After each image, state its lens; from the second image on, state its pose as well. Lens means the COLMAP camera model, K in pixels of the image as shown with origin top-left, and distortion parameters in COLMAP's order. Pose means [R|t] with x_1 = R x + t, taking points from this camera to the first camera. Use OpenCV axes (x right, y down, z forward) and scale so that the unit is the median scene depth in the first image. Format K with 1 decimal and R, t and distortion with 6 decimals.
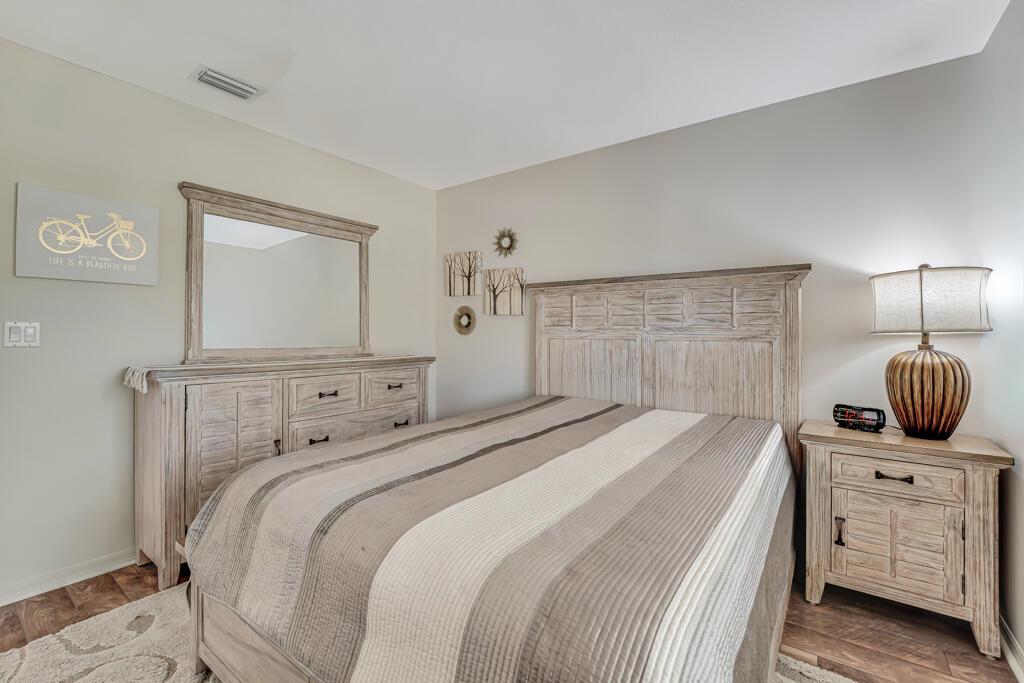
lens RADIAL K [[435.9, 0, 517.0], [0, 435.9, 329.9], [0, 0, 1]] dist [-0.019981, 0.000046]
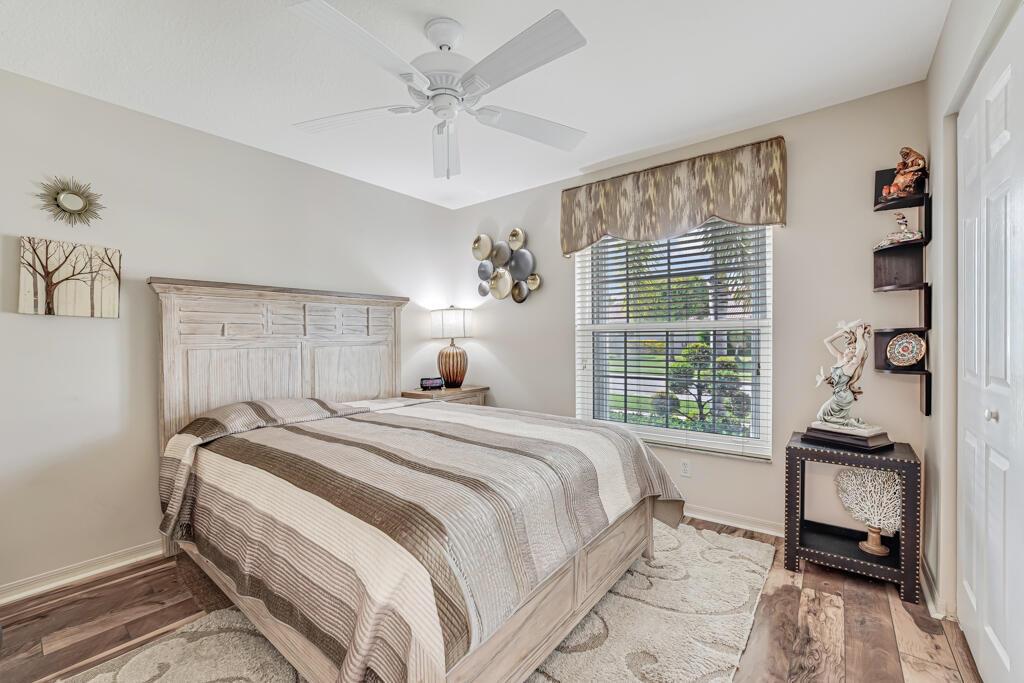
lens RADIAL K [[428.7, 0, 509.4], [0, 428.7, 345.5], [0, 0, 1]] dist [-0.015336, 0.000310]
pose [[0.044750, -0.020289, 0.998792, -0.771860], [0.009665, 0.999756, 0.019875, 0.002426], [-0.998951, 0.008764, 0.044935, 0.427472]]
